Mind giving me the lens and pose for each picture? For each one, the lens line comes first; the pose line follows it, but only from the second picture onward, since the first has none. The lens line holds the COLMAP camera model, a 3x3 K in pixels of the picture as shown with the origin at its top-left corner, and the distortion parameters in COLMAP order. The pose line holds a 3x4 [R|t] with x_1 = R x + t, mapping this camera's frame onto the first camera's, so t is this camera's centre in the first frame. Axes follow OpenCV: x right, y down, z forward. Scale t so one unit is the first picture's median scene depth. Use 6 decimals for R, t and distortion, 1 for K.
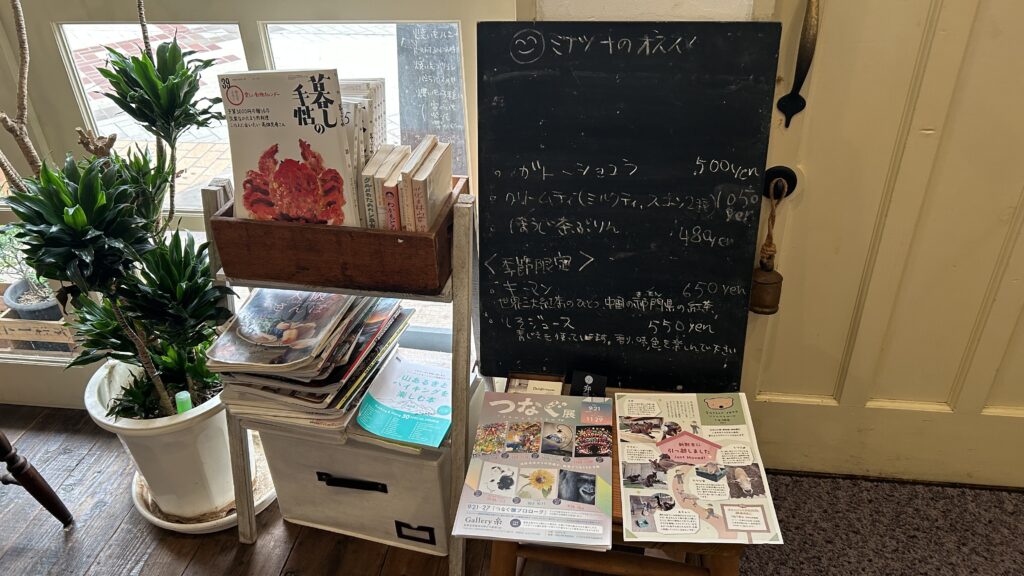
lens RADIAL K [[769.8, 0, 508.5], [0, 769.8, 296.3], [0, 0, 1]] dist [0.039988, -0.034242]
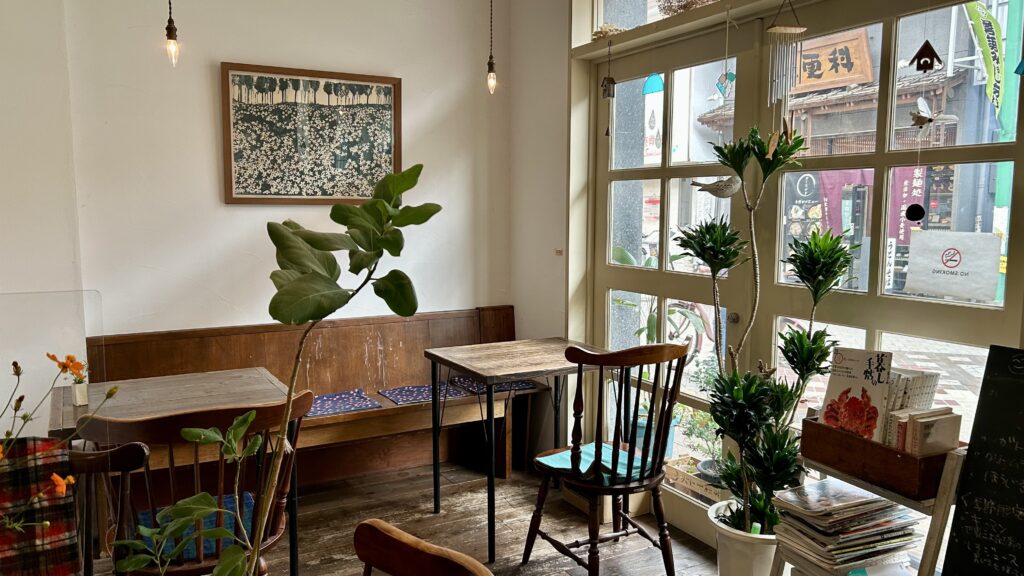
lens RADIAL K [[769.8, 0, 508.7], [0, 769.8, 287.1], [0, 0, 1]] dist [0.039988, -0.034242]
pose [[0.588940, 0.119773, -0.799252, 0.609552], [-0.457718, 0.864491, -0.207726, 0.320620], [0.666066, 0.488170, 0.563955, -0.610572]]
